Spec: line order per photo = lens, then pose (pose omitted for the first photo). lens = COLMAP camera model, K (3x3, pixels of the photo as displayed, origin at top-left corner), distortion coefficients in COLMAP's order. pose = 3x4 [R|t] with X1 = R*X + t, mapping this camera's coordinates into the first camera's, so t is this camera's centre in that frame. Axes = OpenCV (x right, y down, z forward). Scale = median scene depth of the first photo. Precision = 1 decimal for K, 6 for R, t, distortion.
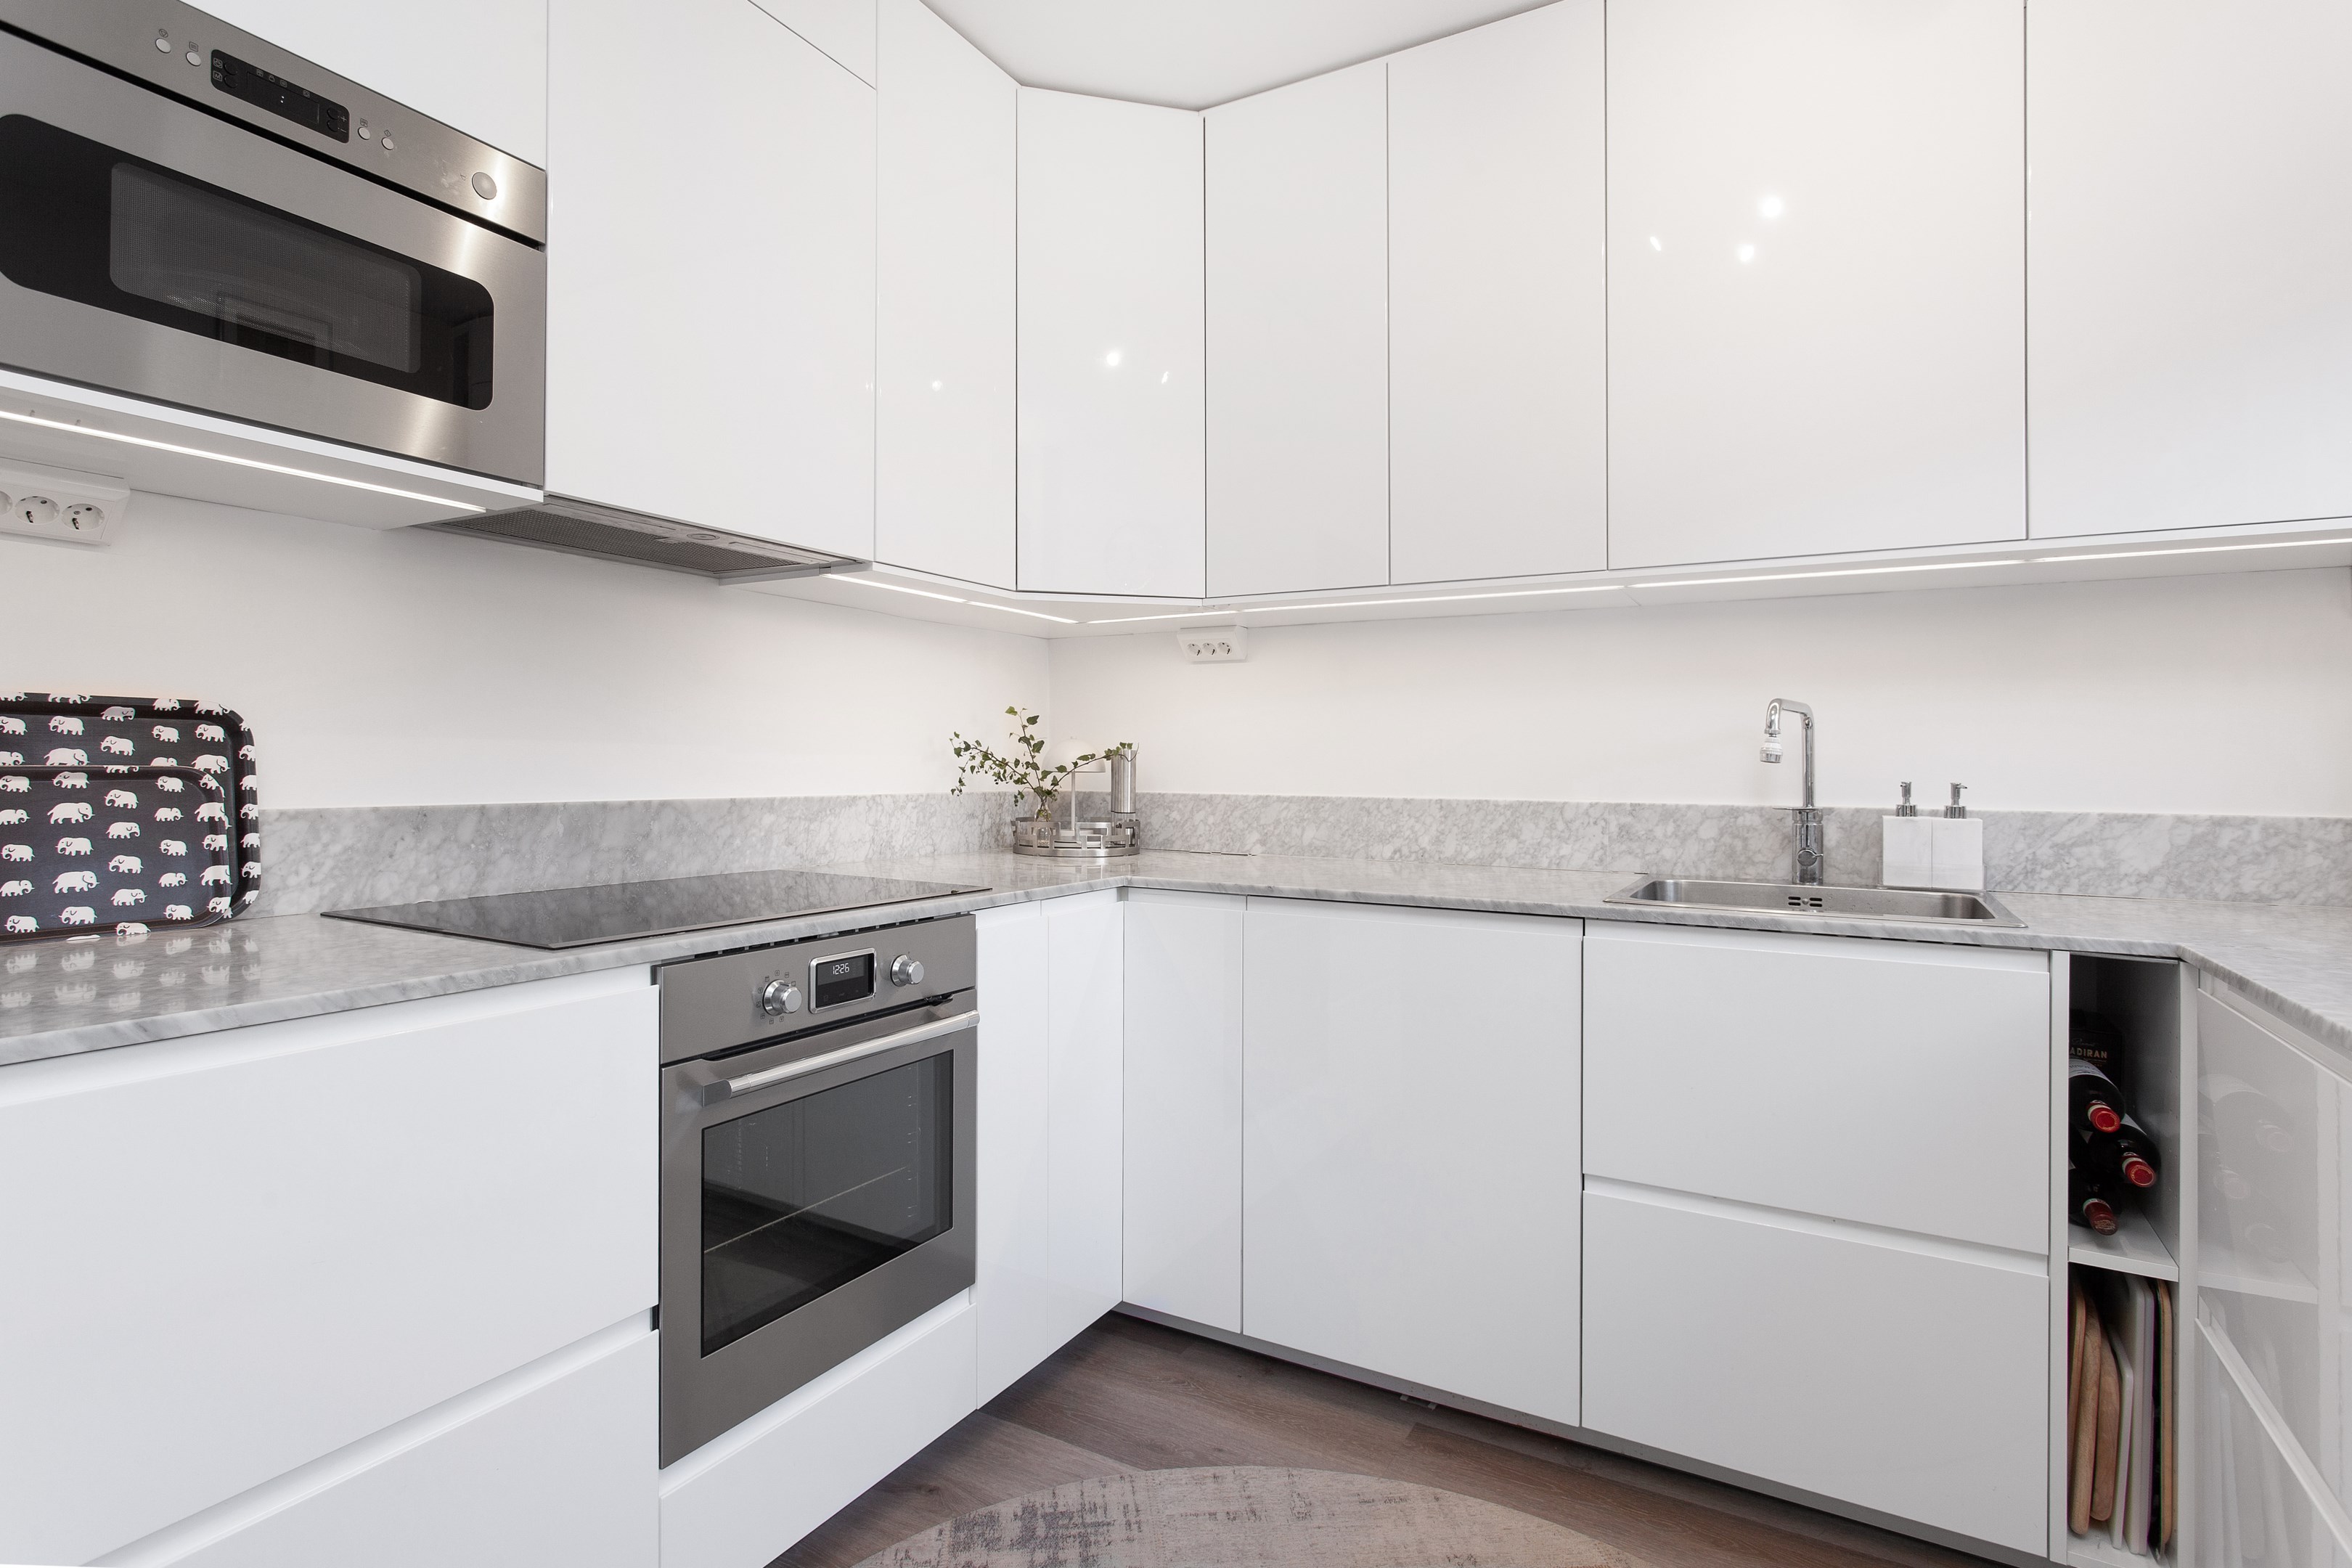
lens RADIAL K [[1216.6, 0, 1195.3], [0, 1216.6, 750.6], [0, 0, 1]] dist [0.000214, 0.001080]
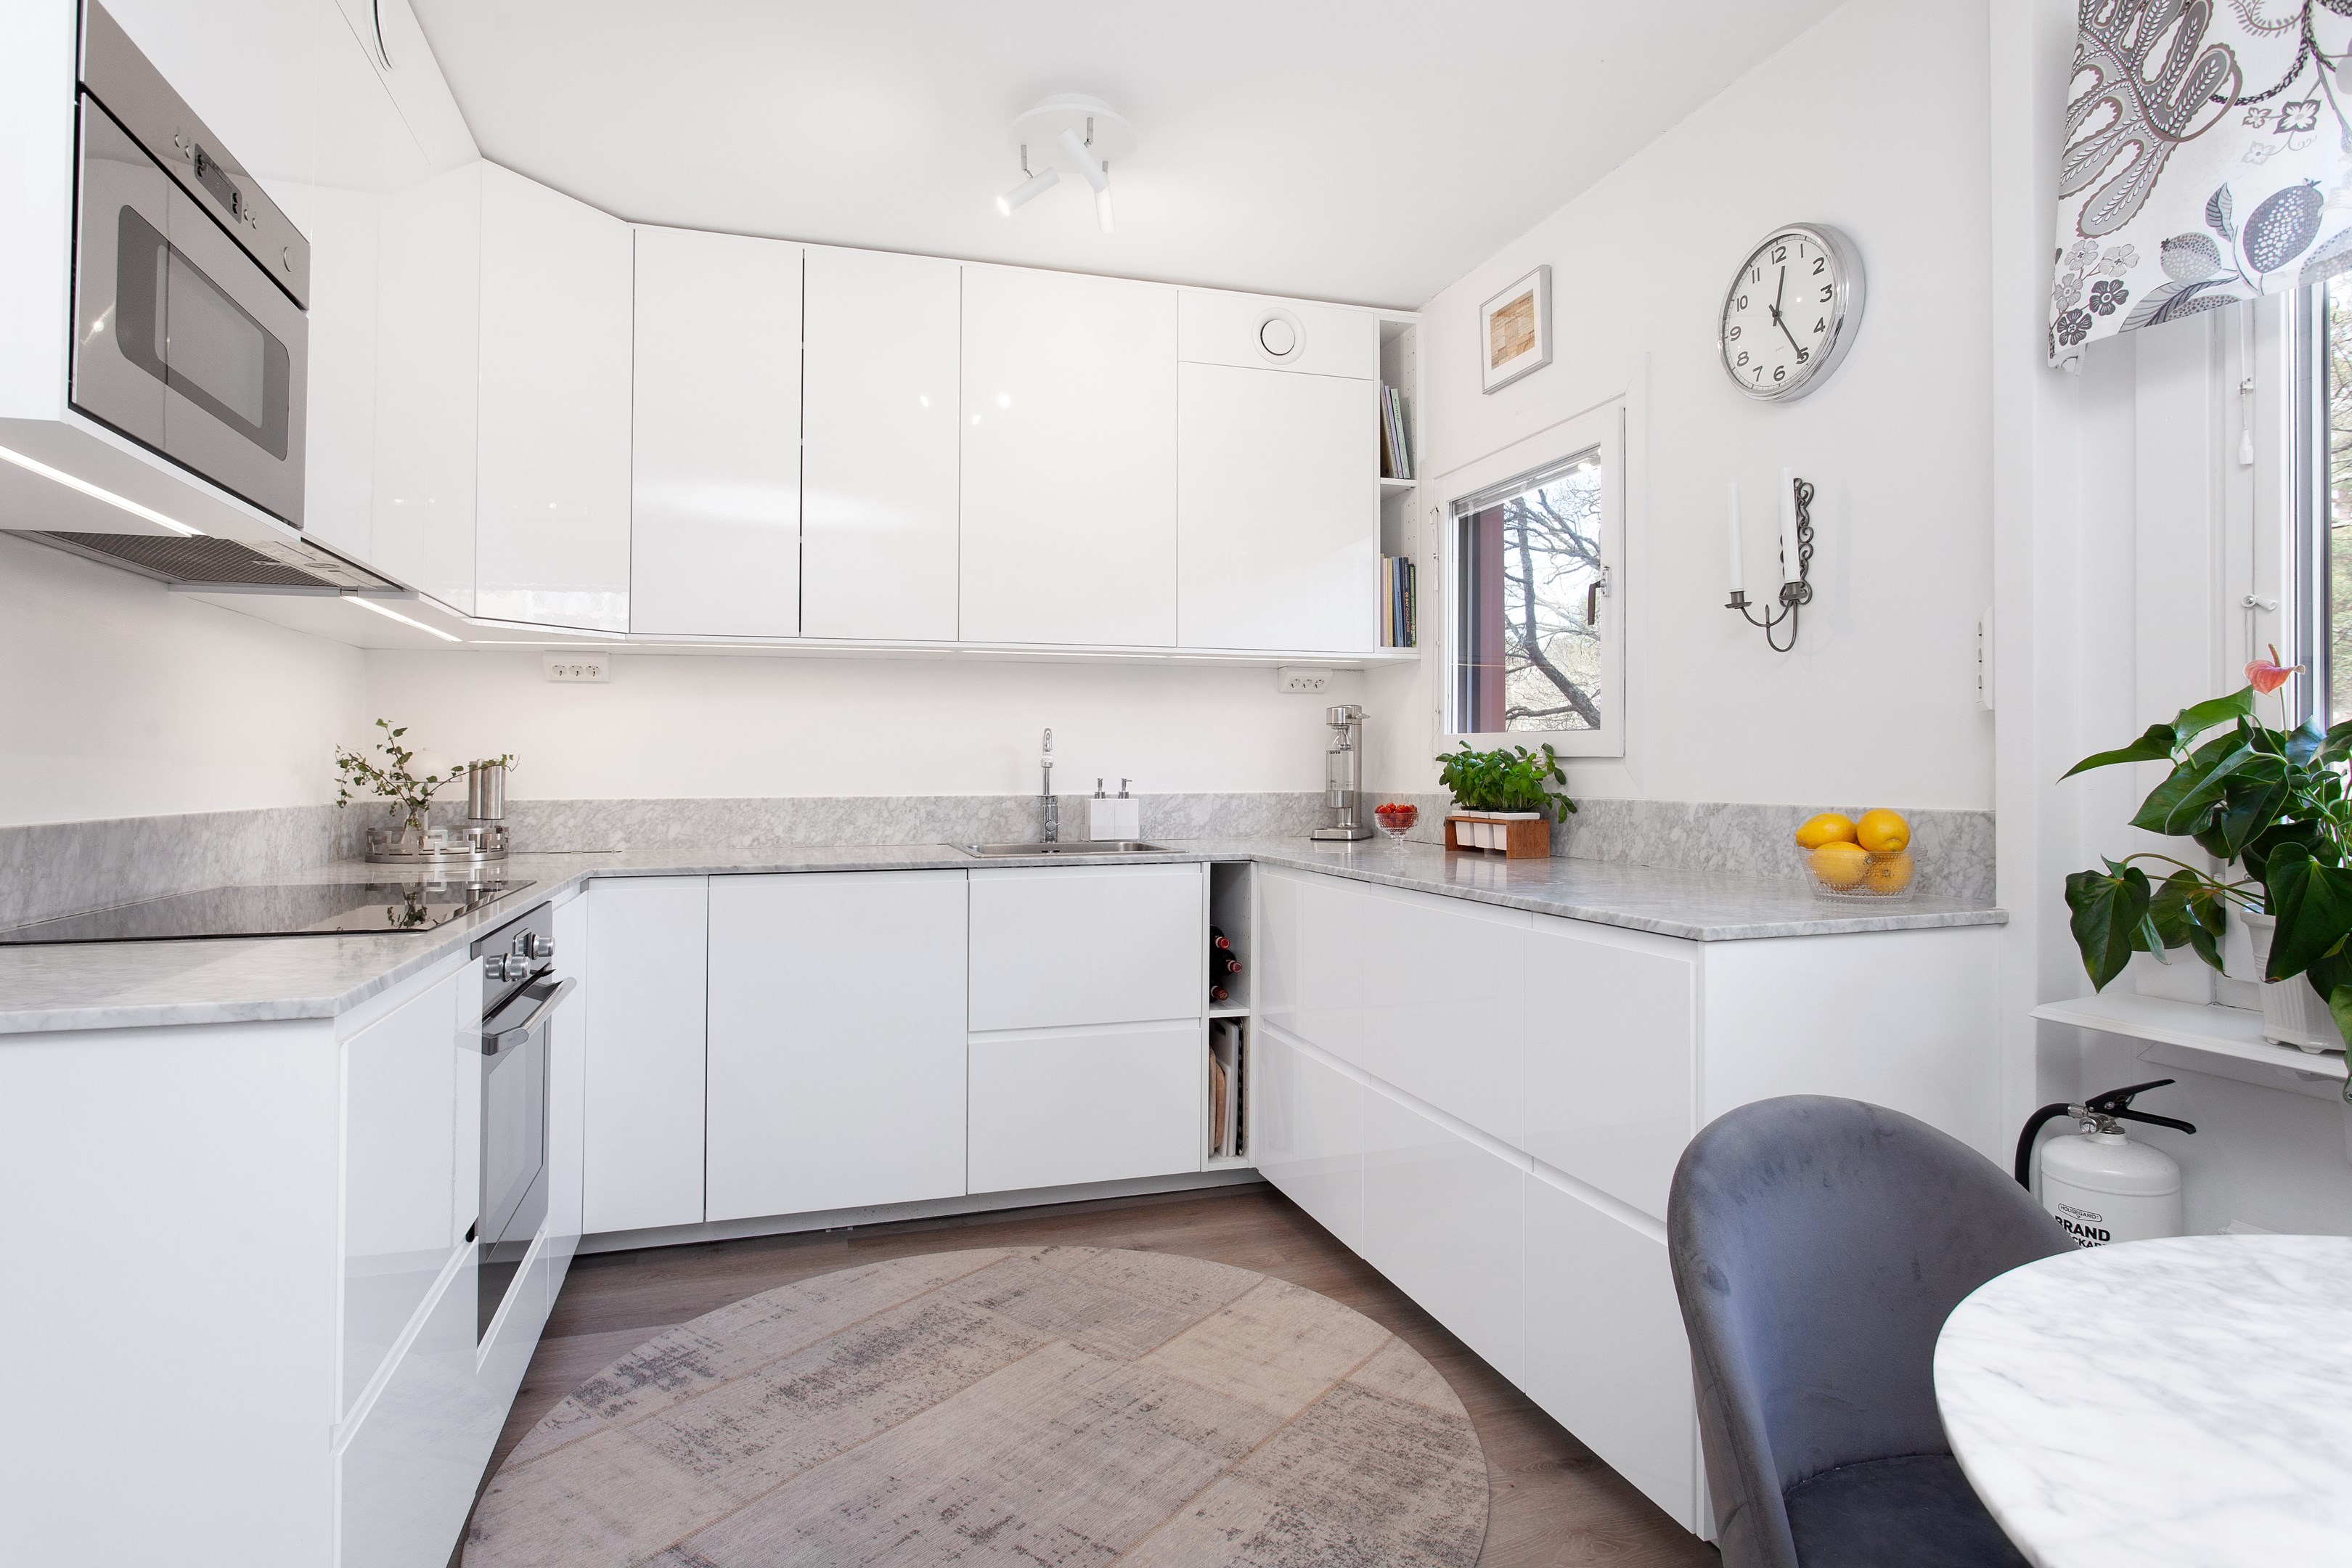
lens RADIAL K [[1270.8, 0, 1177.8], [0, 1270.8, 757.7], [0, 0, 1]] dist [-0.002549, 0.000396]
pose [[0.676511, -0.003136, 0.736426, -0.585555], [0.000881, 0.999994, 0.003449, -0.008195], [-0.736432, -0.001684, 0.676509, -0.250891]]
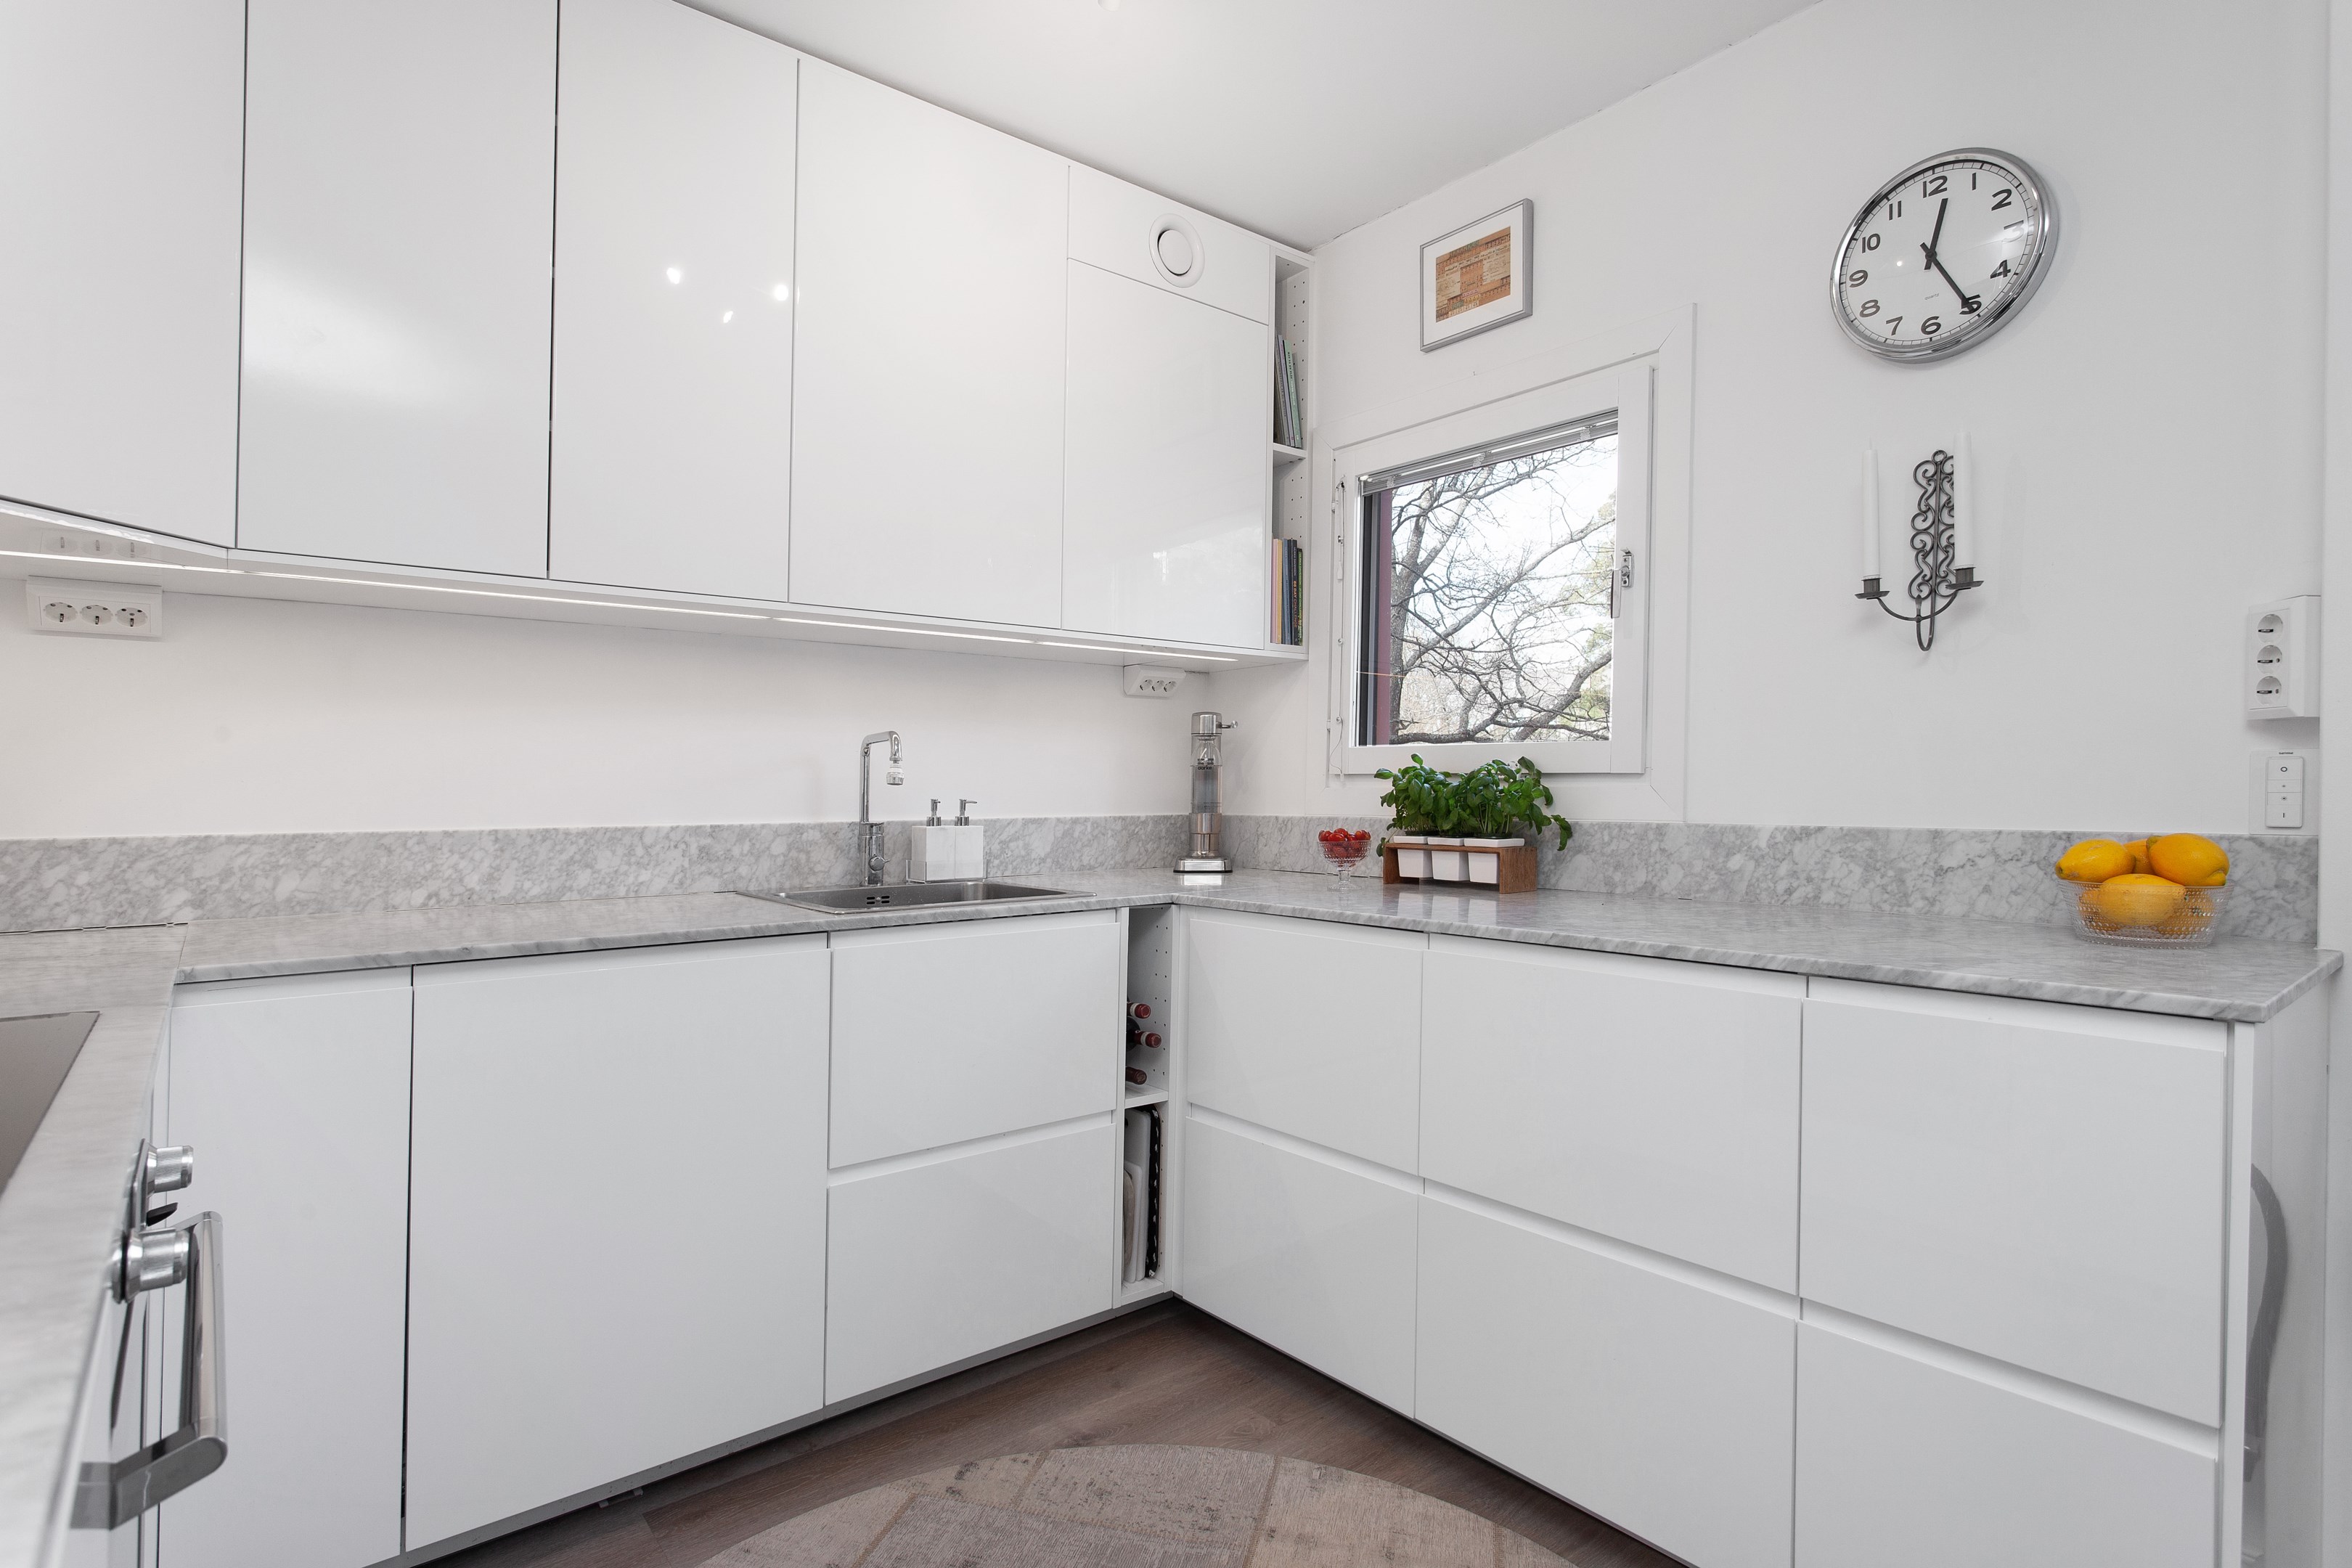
lens RADIAL K [[1179.3, 0, 1142.2], [0, 1179.3, 784.8], [0, 0, 1]] dist [-0.000830, 0.000563]
pose [[0.360886, -0.005320, 0.932595, -0.458473], [-0.004366, 0.999963, 0.007393, 0.000158], [-0.932600, -0.006739, 0.360849, 0.310396]]
